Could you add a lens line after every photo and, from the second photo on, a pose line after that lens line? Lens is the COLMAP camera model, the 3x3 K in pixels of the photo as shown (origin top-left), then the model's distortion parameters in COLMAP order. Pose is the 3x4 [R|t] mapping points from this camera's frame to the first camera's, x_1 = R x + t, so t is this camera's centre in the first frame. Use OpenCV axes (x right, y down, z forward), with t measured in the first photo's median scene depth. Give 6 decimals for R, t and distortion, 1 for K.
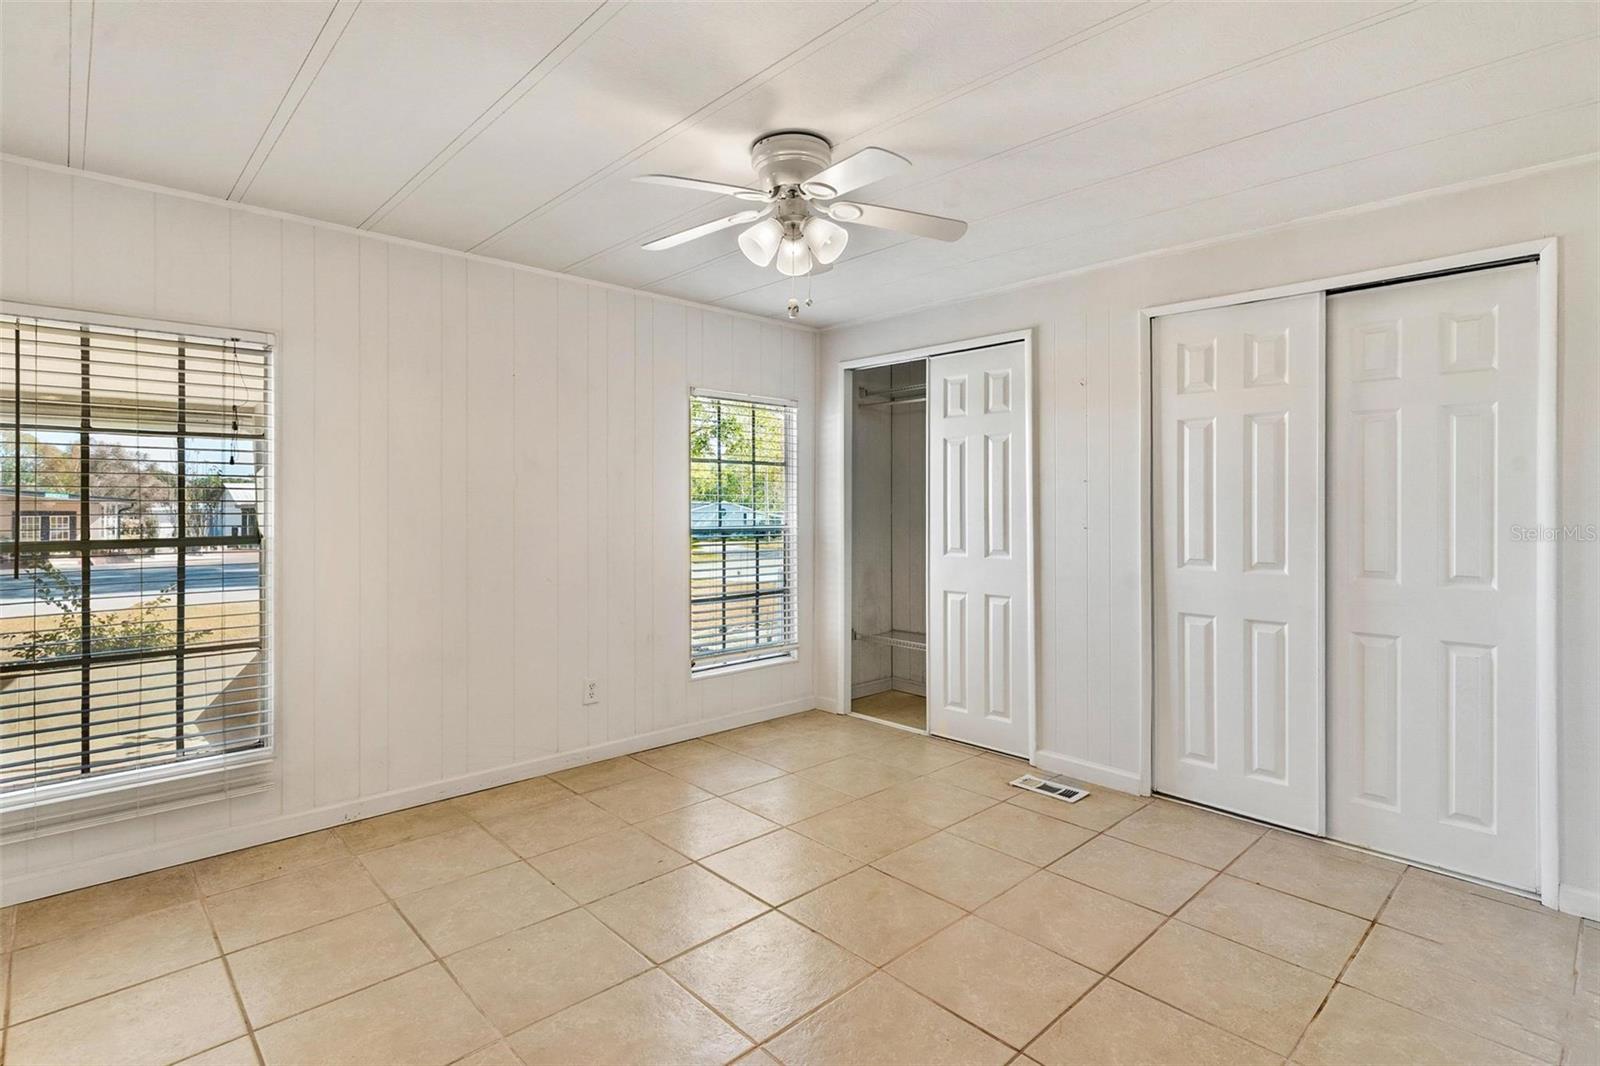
lens RADIAL K [[783.4, 0, 793.7], [0, 783.4, 514.1], [0, 0, 1]] dist [0.001250, 0.000194]
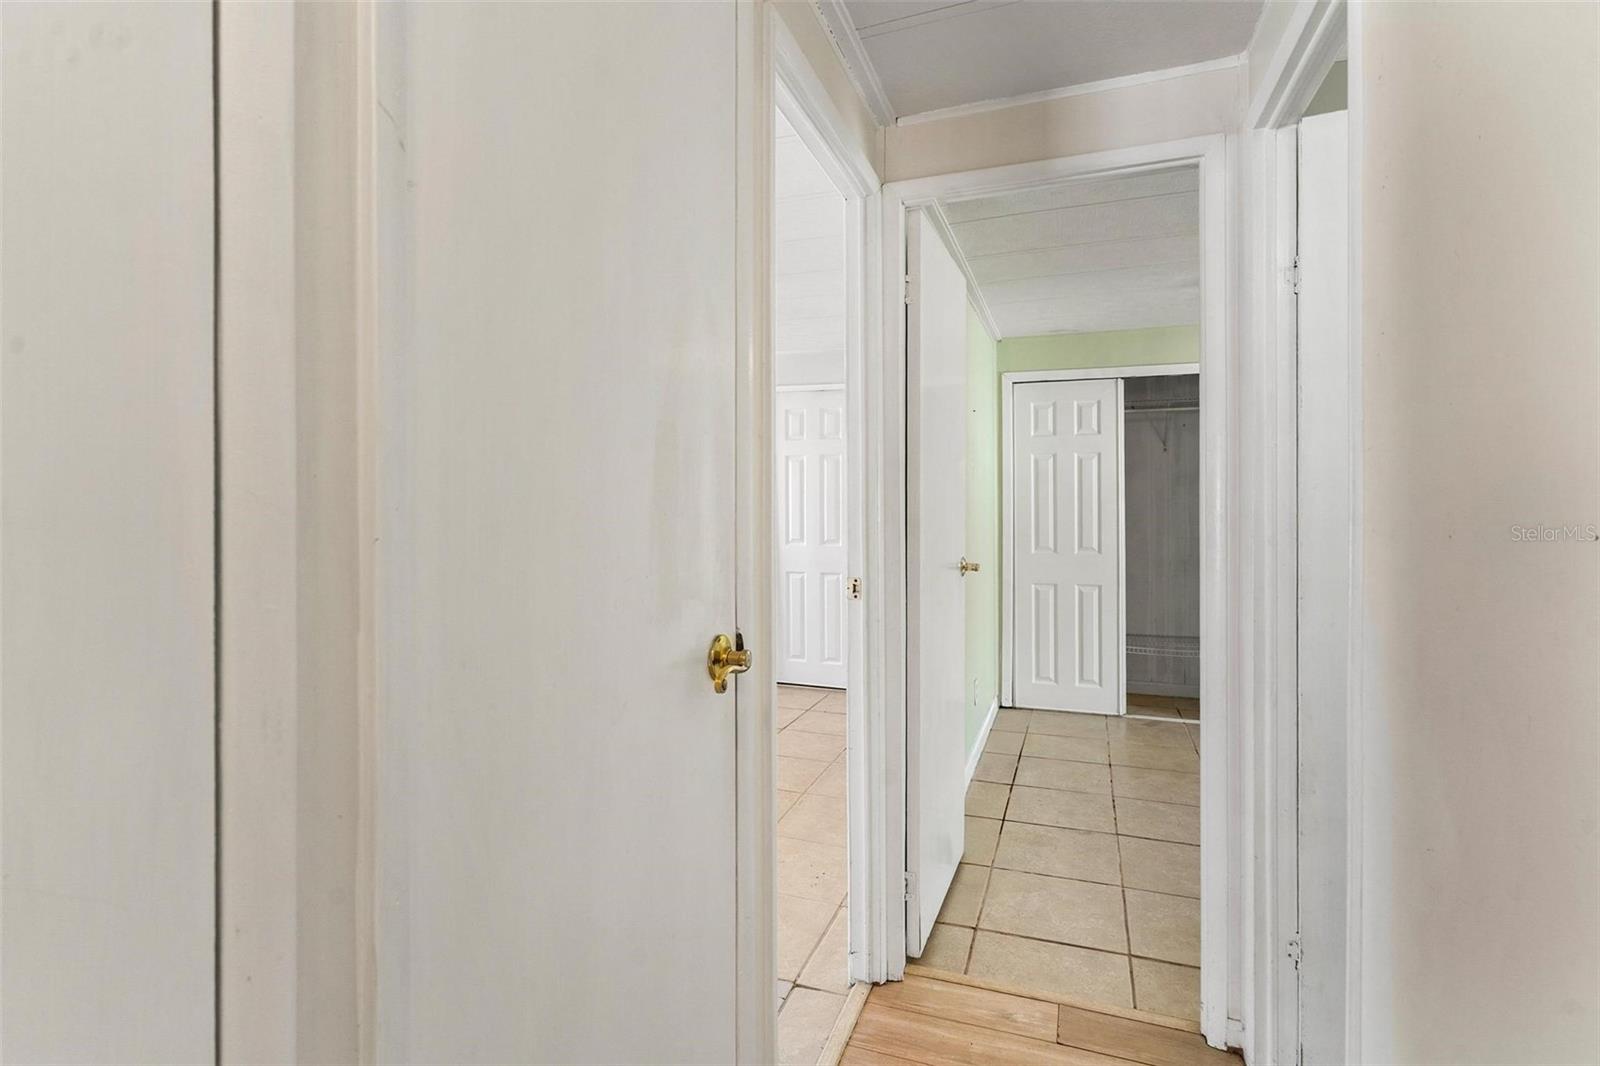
lens RADIAL K [[783.4, 0, 793.7], [0, 783.4, 514.1], [0, 0, 1]] dist [0.001250, 0.000194]
pose [[0.892543, -0.000647, 0.450962, -0.256706], [0.001196, 0.999999, -0.000931, 0.006228], [-0.450961, 0.001370, 0.892543, -0.516632]]
